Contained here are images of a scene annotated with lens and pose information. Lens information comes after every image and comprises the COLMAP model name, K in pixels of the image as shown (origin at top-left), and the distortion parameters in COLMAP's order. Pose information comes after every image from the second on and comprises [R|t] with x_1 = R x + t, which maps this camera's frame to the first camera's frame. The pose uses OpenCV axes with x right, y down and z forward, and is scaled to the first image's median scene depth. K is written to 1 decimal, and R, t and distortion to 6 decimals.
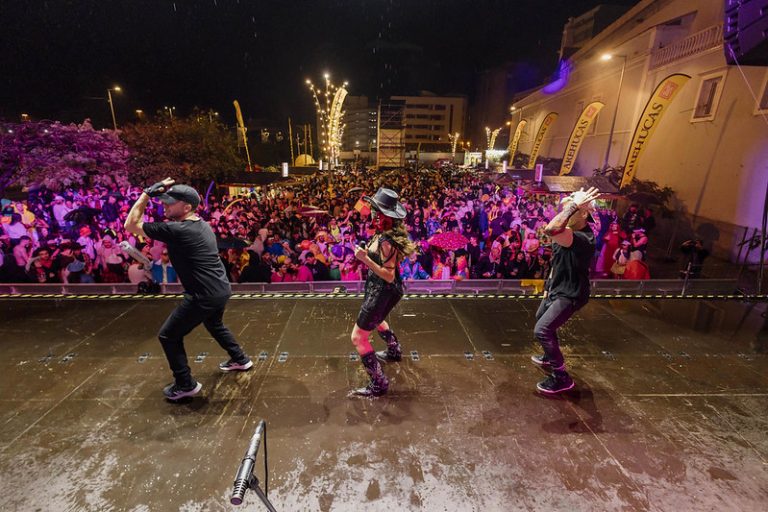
lens RADIAL K [[356.2, 0, 384.7], [0, 356.2, 257.9], [0, 0, 1]] dist [0.000622, 0.000596]
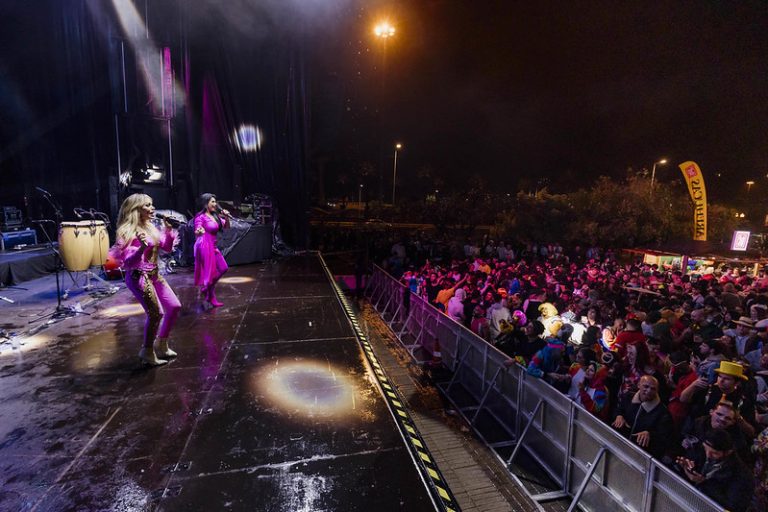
lens RADIAL K [[356.2, 0, 384.0], [0, 356.2, 256.0], [0, 0, 1]] dist [0.001281, 0.000259]
pose [[0.206301, 0.119150, -0.971207, 0.912318], [-0.313130, 0.948402, 0.049838, -0.127765], [0.927033, 0.293833, 0.232965, 0.706940]]
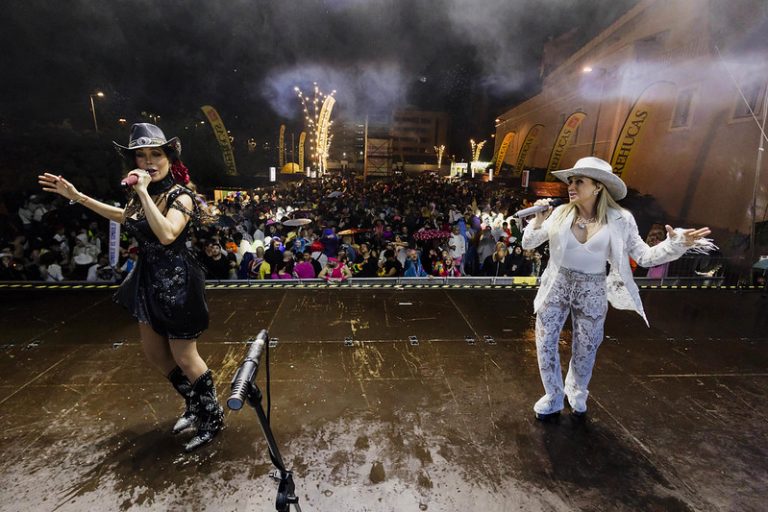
lens RADIAL K [[354.9, 0, 385.0], [0, 354.9, 256.8], [0, 0, 1]] dist [0.002582, -0.000963]
pose [[0.999229, 0.002500, 0.039191, -0.018512], [-0.001160, 0.999415, -0.034188, 0.053460], [-0.039254, 0.034116, 0.998647, 0.033938]]
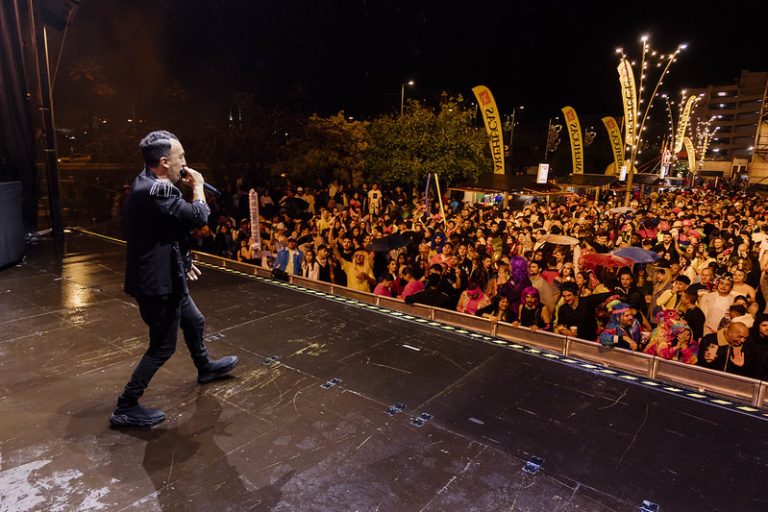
lens RADIAL K [[520.6, 0, 398.0], [0, 520.6, 256.8], [0, 0, 1]] dist [0.003358, 0.000671]
pose [[0.782801, 0.138456, -0.606673, 0.482788], [-0.202419, 0.978567, -0.037855, 0.030435], [0.588429, 0.152435, 0.794049, 0.155843]]
